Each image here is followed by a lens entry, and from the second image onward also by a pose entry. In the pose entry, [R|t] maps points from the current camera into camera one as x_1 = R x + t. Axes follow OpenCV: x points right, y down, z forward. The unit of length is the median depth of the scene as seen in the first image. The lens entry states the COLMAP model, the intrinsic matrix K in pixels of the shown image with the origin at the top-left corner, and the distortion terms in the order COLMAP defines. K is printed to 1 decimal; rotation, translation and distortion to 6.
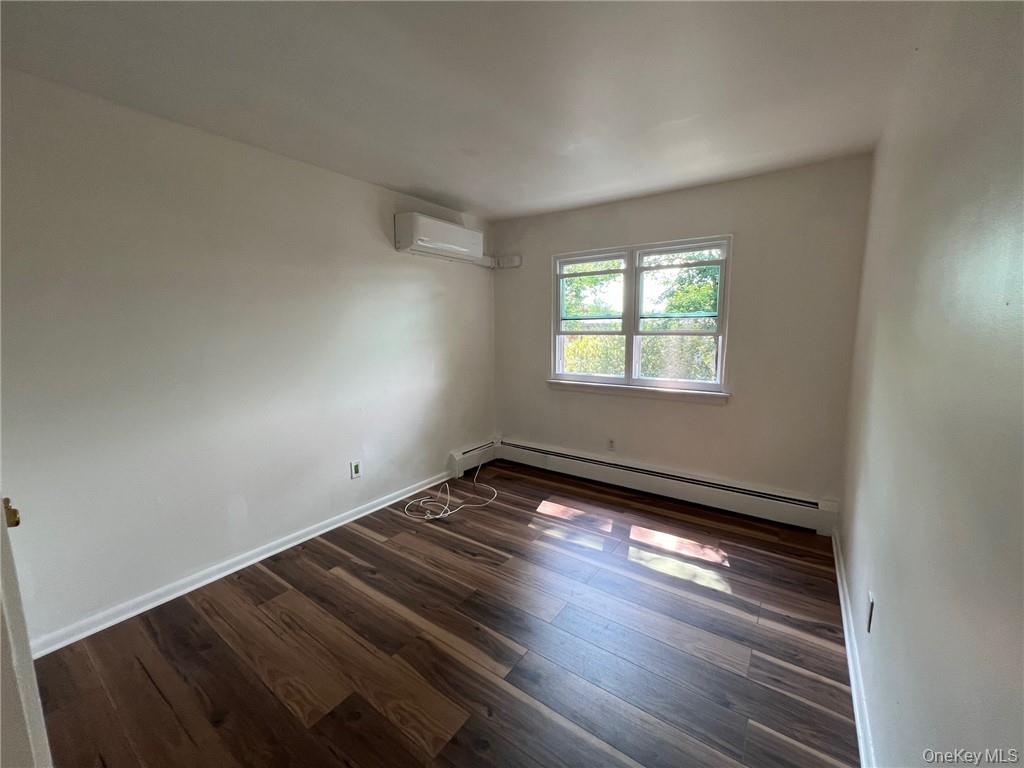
lens RADIAL K [[410.3, 0, 512.0], [0, 410.3, 384.0], [0, 0, 1]] dist [0.001177, -0.000183]
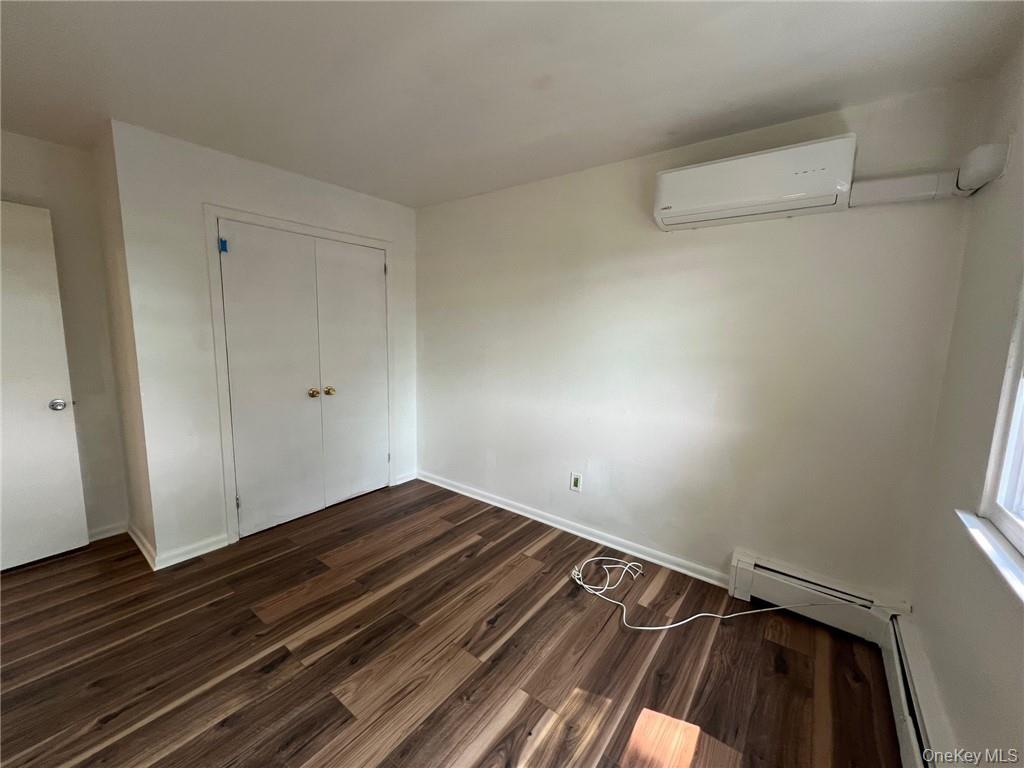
lens RADIAL K [[410.3, 0, 512.0], [0, 410.3, 384.0], [0, 0, 1]] dist [0.001177, -0.000183]
pose [[-0.029376, 0.140619, -0.989628, 0.590923], [-0.163237, 0.976089, 0.143541, -0.139311], [0.986149, 0.165761, -0.005719, 0.925897]]
